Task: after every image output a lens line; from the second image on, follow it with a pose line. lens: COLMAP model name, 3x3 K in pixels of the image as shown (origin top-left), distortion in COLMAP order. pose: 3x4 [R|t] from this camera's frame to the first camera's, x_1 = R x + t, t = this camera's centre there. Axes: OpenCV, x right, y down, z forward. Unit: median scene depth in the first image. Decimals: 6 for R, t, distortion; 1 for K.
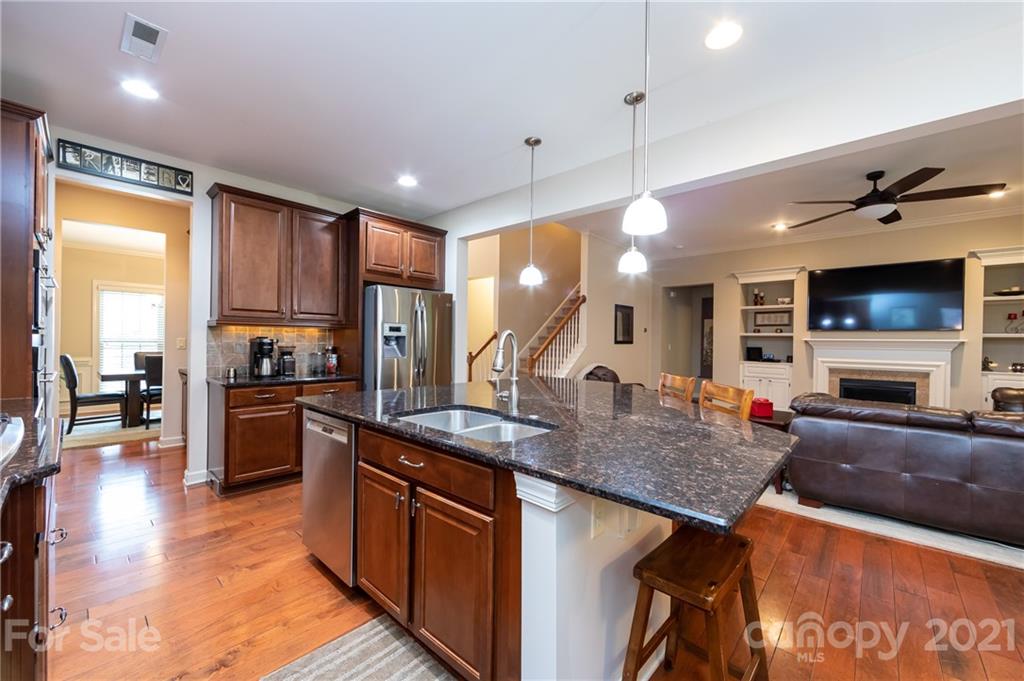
lens RADIAL K [[403.6, 0, 512.8], [0, 403.6, 343.3], [0, 0, 1]] dist [-0.002700, 0.000850]
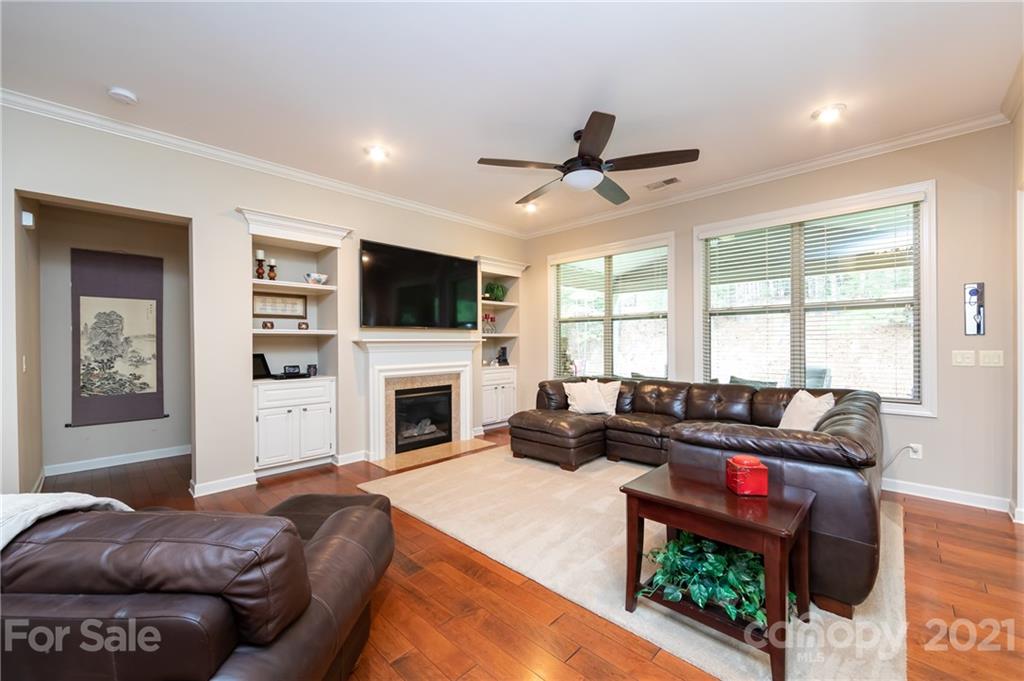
lens RADIAL K [[403.6, 0, 512.9], [0, 403.6, 346.5], [0, 0, 1]] dist [-0.002700, 0.000850]
pose [[0.030129, -0.024798, 0.999238, 0.085868], [0.010931, 0.999641, 0.024478, -0.018987], [-0.999486, 0.010185, 0.030389, 1.133111]]
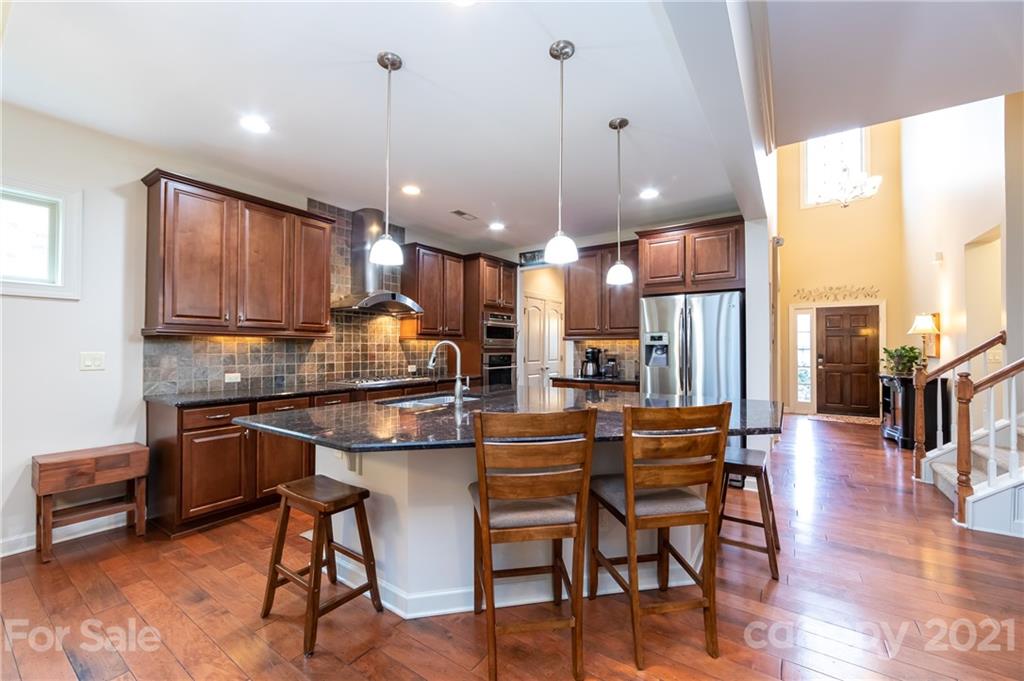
lens RADIAL K [[403.6, 0, 511.0], [0, 403.6, 343.3], [0, 0, 1]] dist [-0.002700, 0.000850]
pose [[0.134261, -0.024666, -0.990639, 0.645520], [-0.002663, 0.999678, -0.025252, 0.004476], [0.990942, 0.006028, 0.134152, 0.475563]]
